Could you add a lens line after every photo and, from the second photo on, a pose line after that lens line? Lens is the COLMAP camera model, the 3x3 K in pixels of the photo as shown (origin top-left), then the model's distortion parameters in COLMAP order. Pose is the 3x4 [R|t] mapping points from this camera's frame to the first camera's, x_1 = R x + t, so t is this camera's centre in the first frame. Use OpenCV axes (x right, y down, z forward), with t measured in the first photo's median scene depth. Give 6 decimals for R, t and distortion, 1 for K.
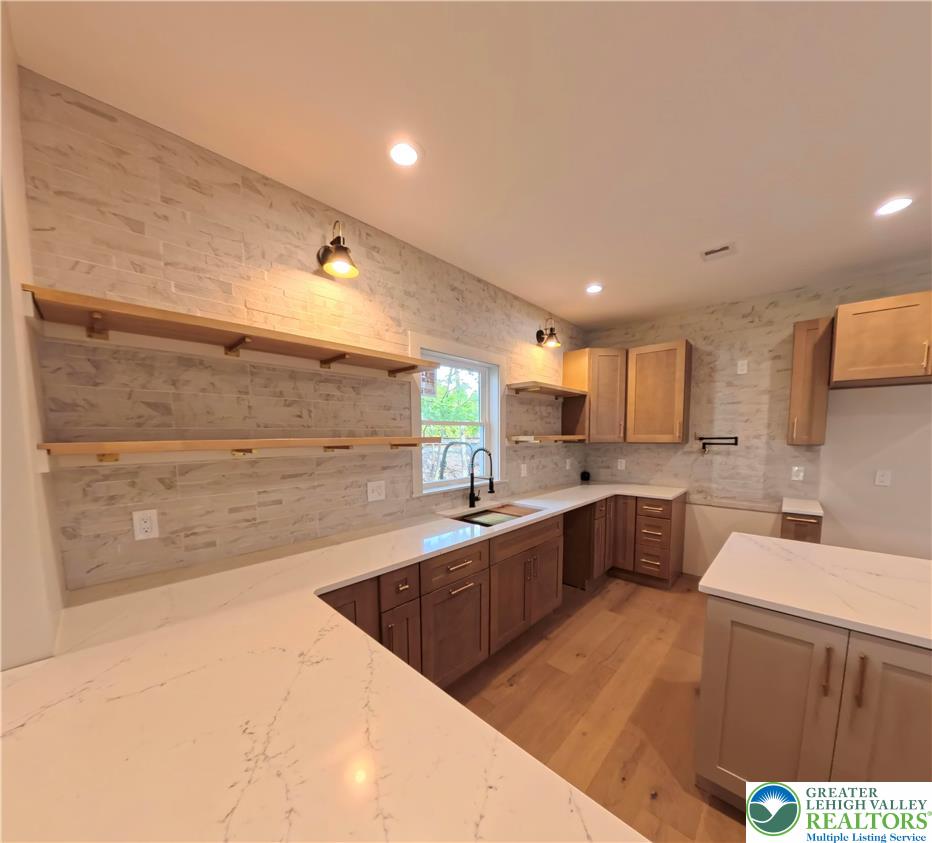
lens RADIAL K [[349.4, 0, 470.6], [0, 349.4, 466.4], [0, 0, 1]] dist [-0.026339, 0.000983]
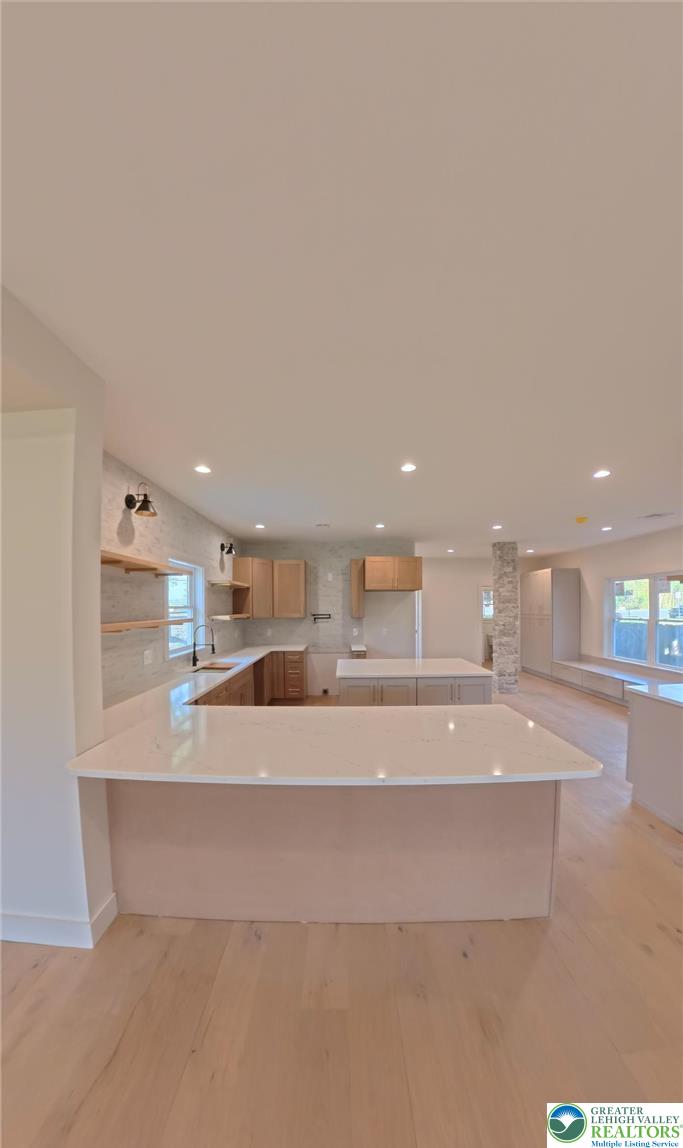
lens RADIAL K [[332.6, 0, 344.5], [0, 332.6, 606.6], [0, 0, 1]] dist [-0.000210, -0.000003]
pose [[0.724153, 0.005310, 0.689618, -0.483821], [0.060107, 0.995679, -0.070783, 0.007571], [-0.687015, 0.092709, 0.720705, -0.421184]]
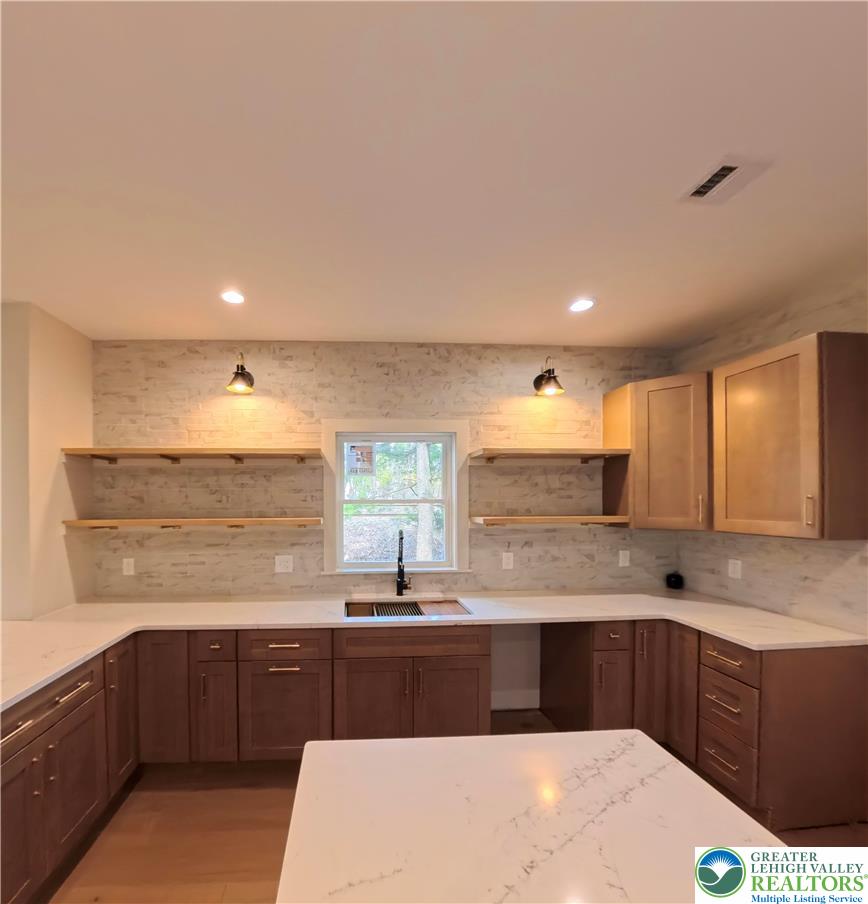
lens RADIAL K [[381.3, 0, 368.6], [0, 381.3, 503.4], [0, 0, 1]] dist [-0.024872, -0.000119]
pose [[0.718077, 0.009561, -0.695898, 0.615195], [-0.062730, 0.996725, -0.051035, -0.062696], [0.693131, 0.080301, 0.716325, 0.221704]]
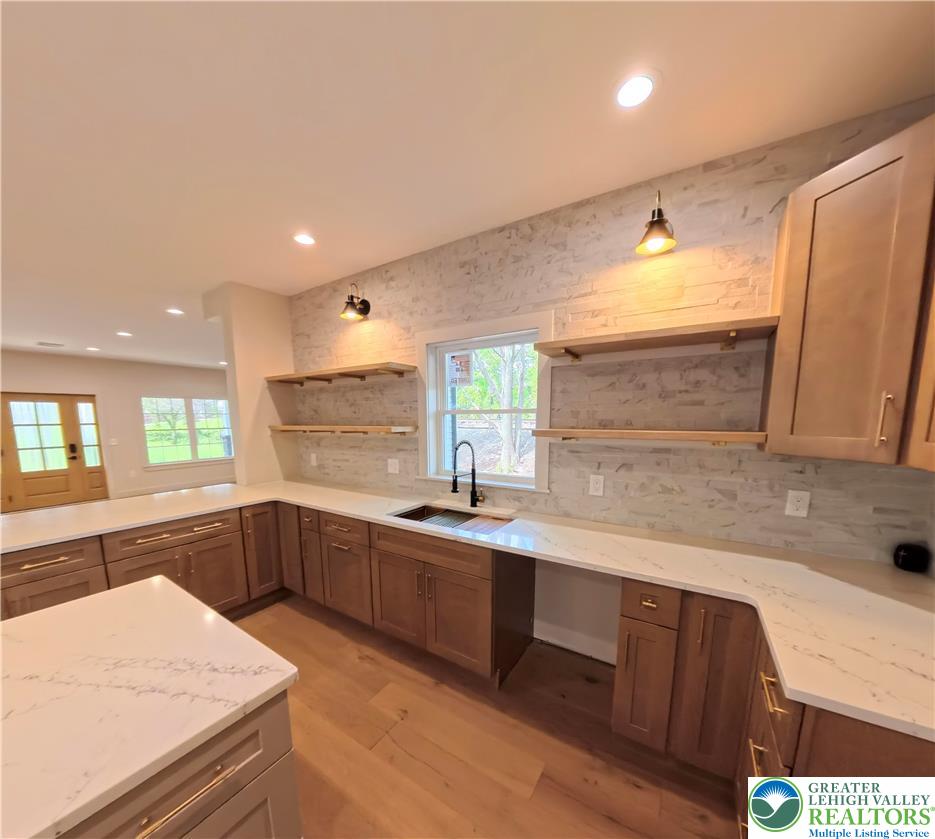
lens RADIAL K [[355.1, 0, 469.9], [0, 355.1, 468.1], [0, 0, 1]] dist [-0.023698, -0.000310]
pose [[0.182772, 0.144301, -0.972508, 0.856200], [-0.085549, 0.987753, 0.130485, -0.096373], [0.979426, 0.059348, 0.192879, 0.796485]]
